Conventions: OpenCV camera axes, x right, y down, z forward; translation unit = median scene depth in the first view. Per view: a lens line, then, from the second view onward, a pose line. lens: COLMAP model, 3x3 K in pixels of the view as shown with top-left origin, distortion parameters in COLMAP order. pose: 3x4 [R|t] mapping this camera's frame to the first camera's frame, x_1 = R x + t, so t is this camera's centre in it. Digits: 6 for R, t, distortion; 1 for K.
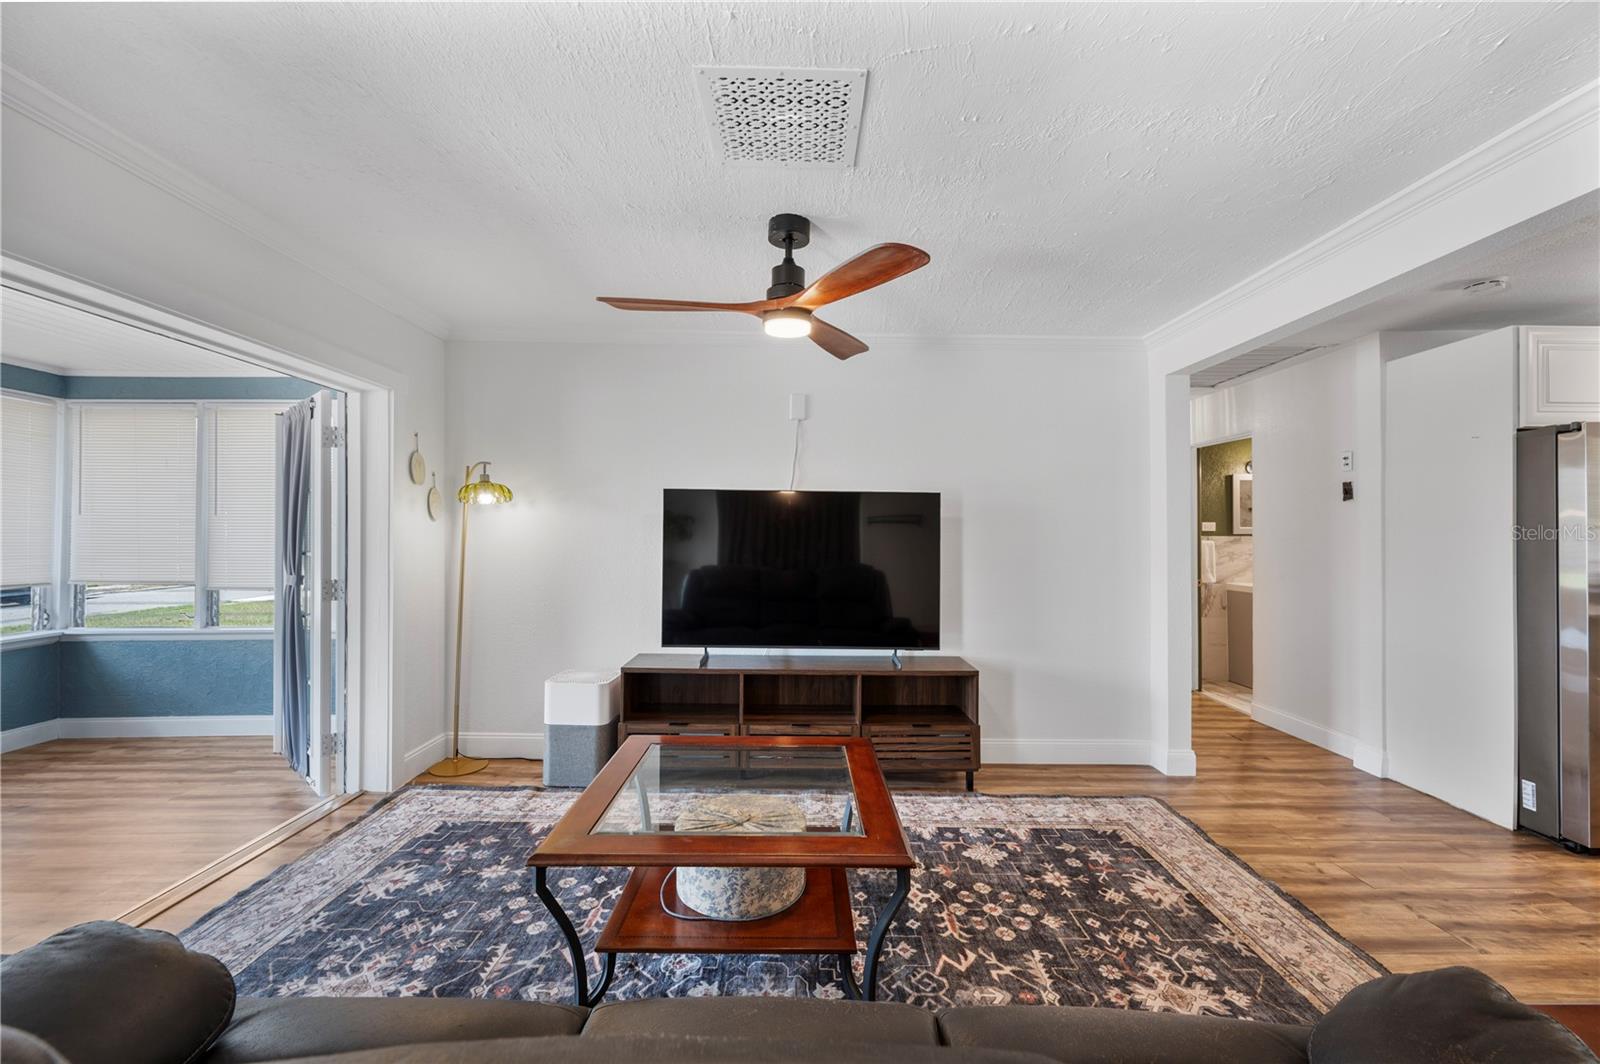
lens RADIAL K [[630.4, 0, 809.7], [0, 630.4, 536.3], [0, 0, 1]] dist [-0.002319, -0.000615]
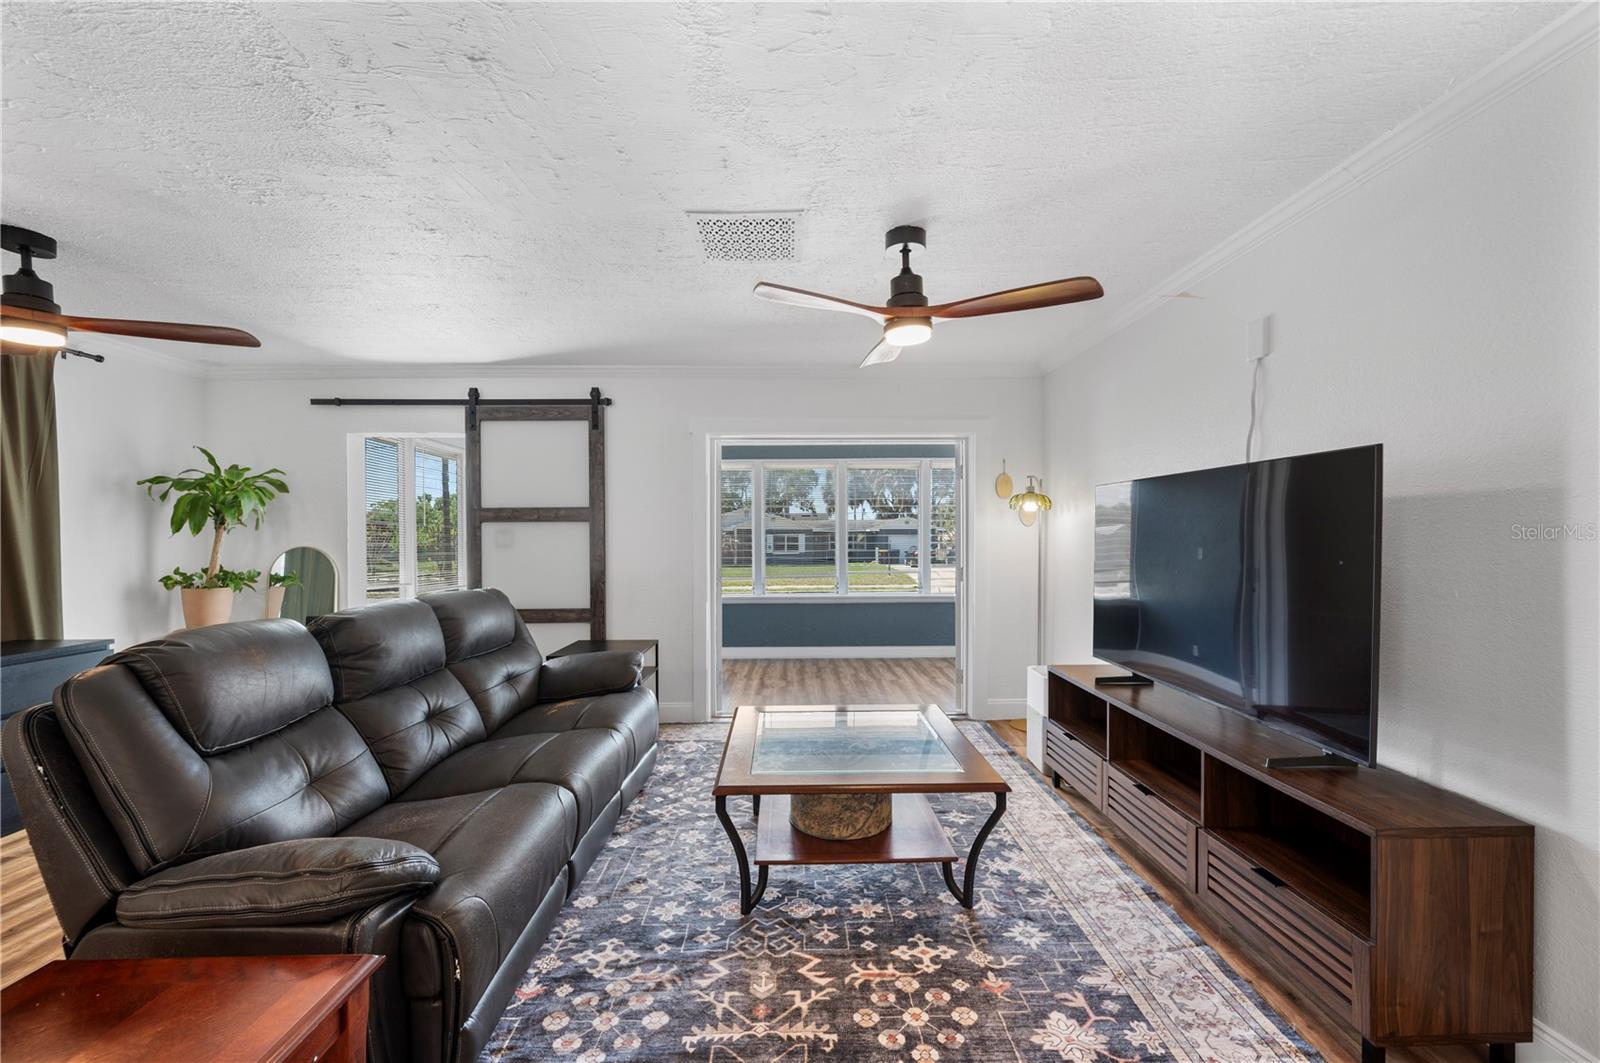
lens RADIAL K [[632.4, 0, 796.2], [0, 632.4, 545.2], [0, 0, 1]] dist [-0.001909, -0.000189]
pose [[0.007920, 0.007948, -0.999937, 0.851450], [-0.001236, 0.999968, 0.007938, 0.005900], [0.999968, 0.001173, 0.007929, 0.679157]]
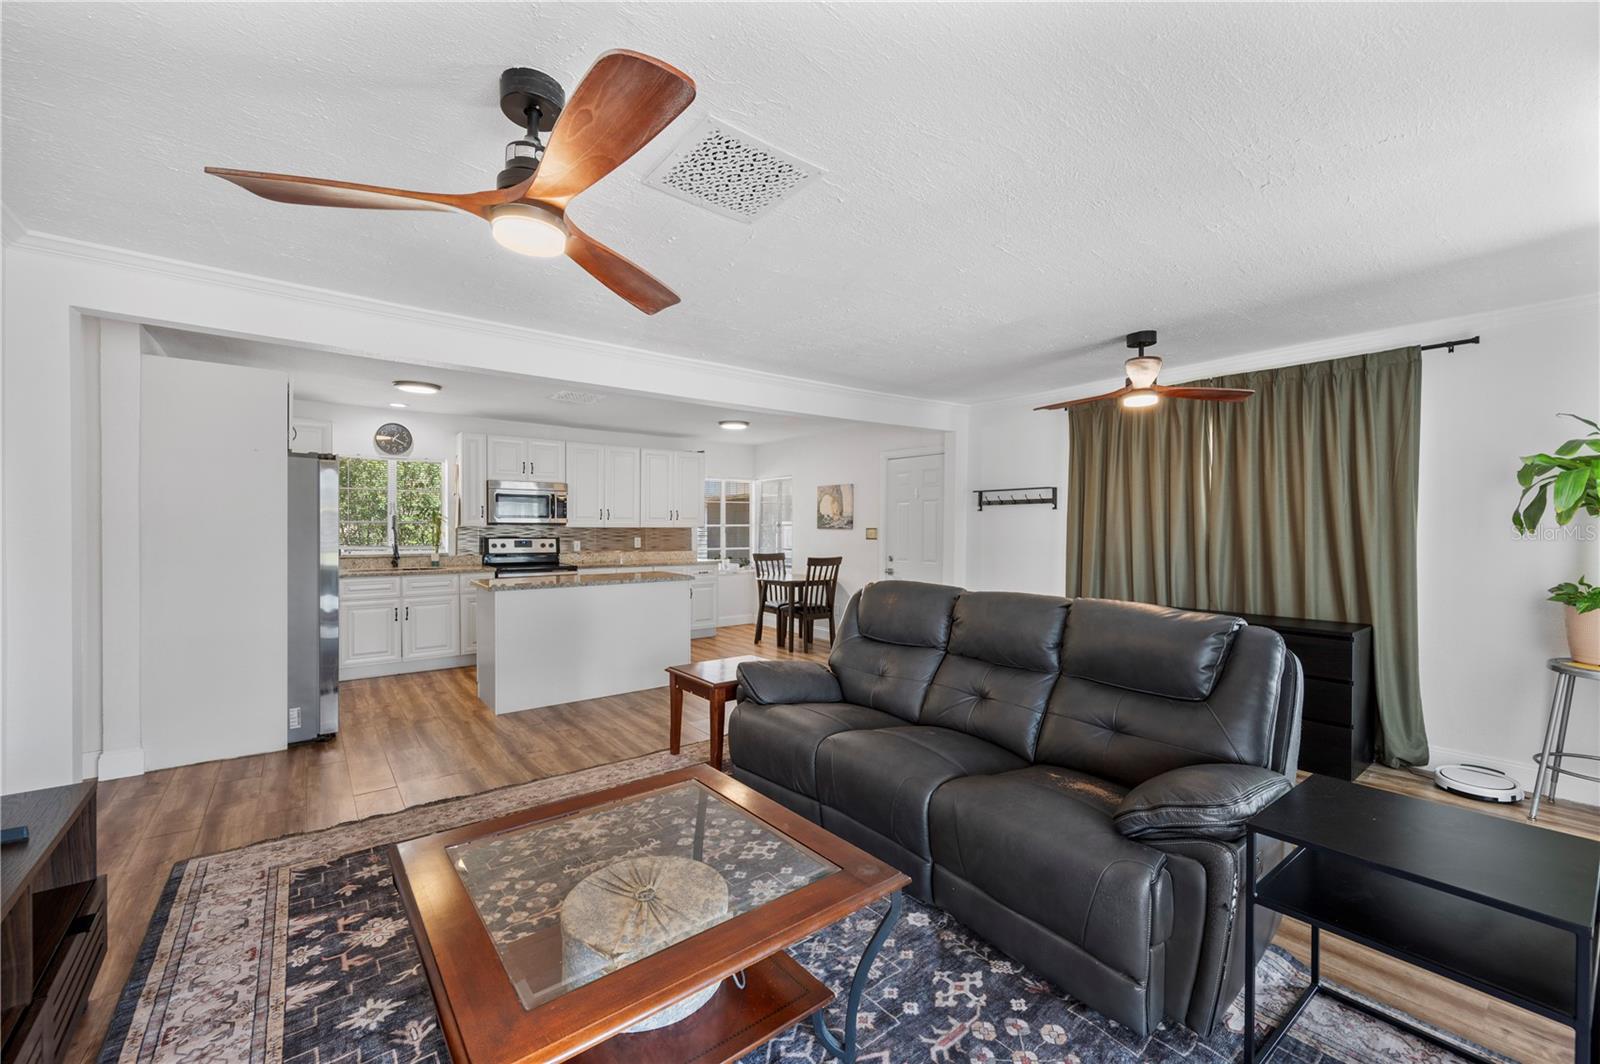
lens RADIAL K [[645.3, 0, 802.7], [0, 645.3, 530.2], [0, 0, 1]] dist [-0.001053, -0.000035]
pose [[-0.614494, -0.008584, 0.788875, -0.656956], [-0.002755, 0.999958, 0.008734, -0.013703], [-0.788917, 0.003194, -0.614491, 1.013562]]
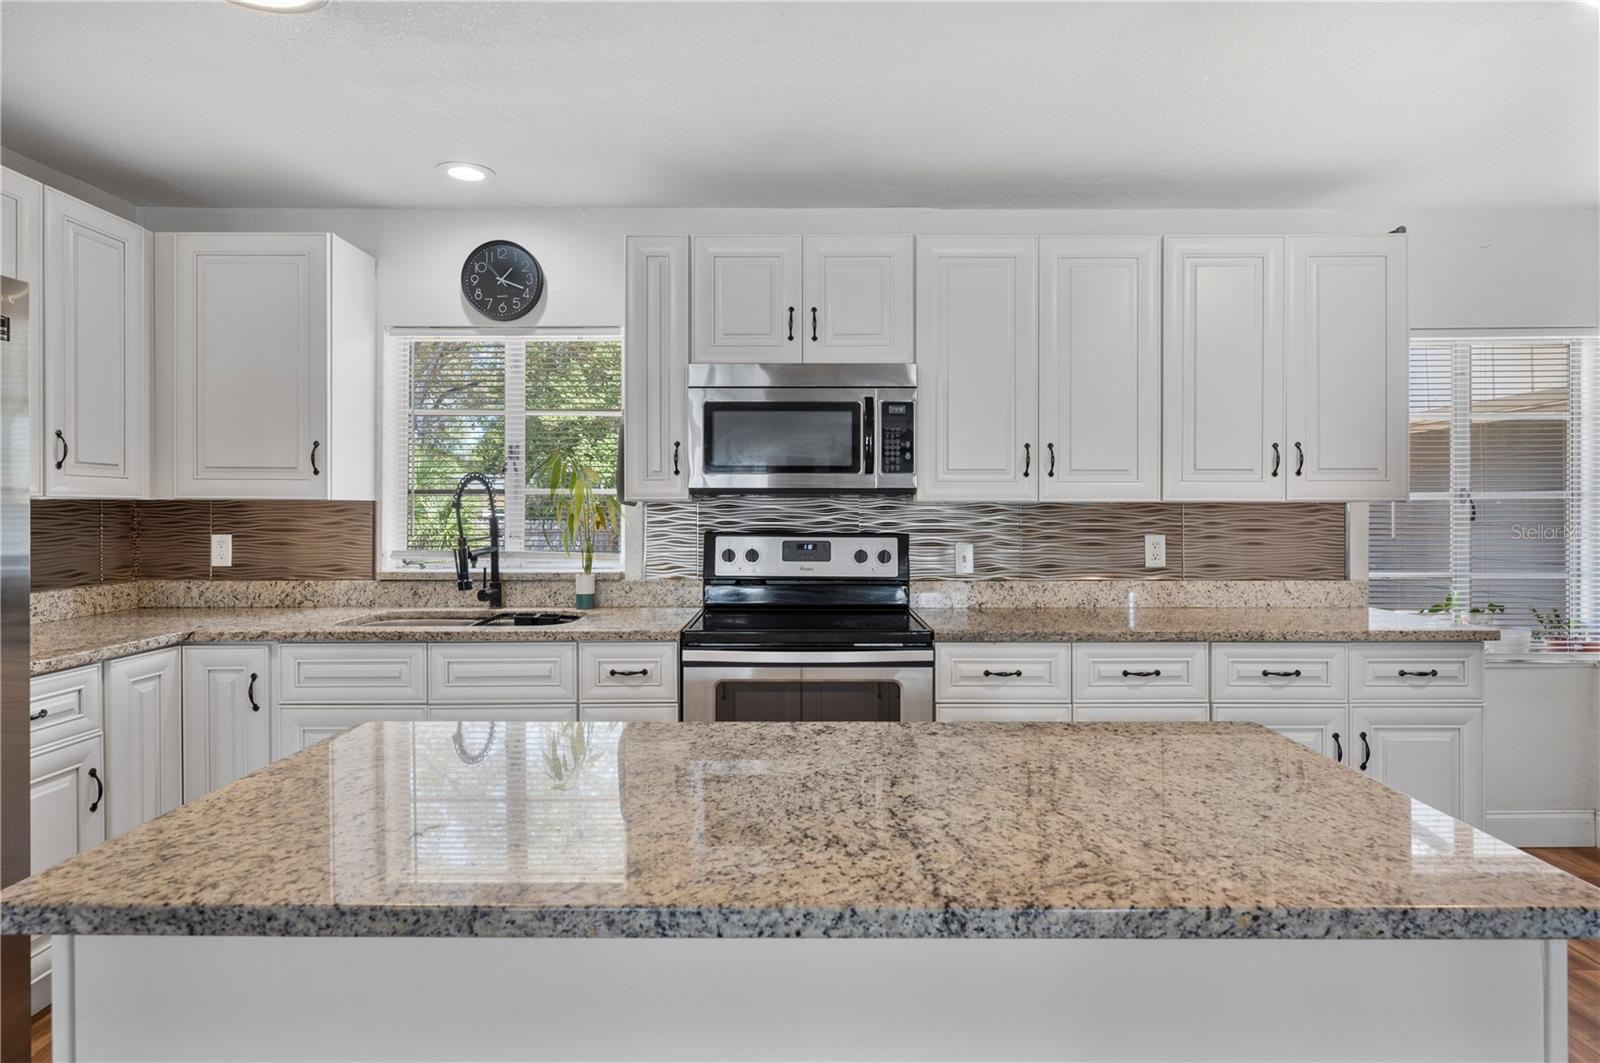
lens RADIAL K [[850.9, 0, 799.7], [0, 850.9, 515.5], [0, 0, 1]] dist [-0.000671, 0.000318]
pose [[0.009063, -0.007407, 0.999931, 0.841389], [0.003610, 0.999966, 0.007375, 0.007876], [-0.999952, 0.003543, 0.009090, 0.325872]]
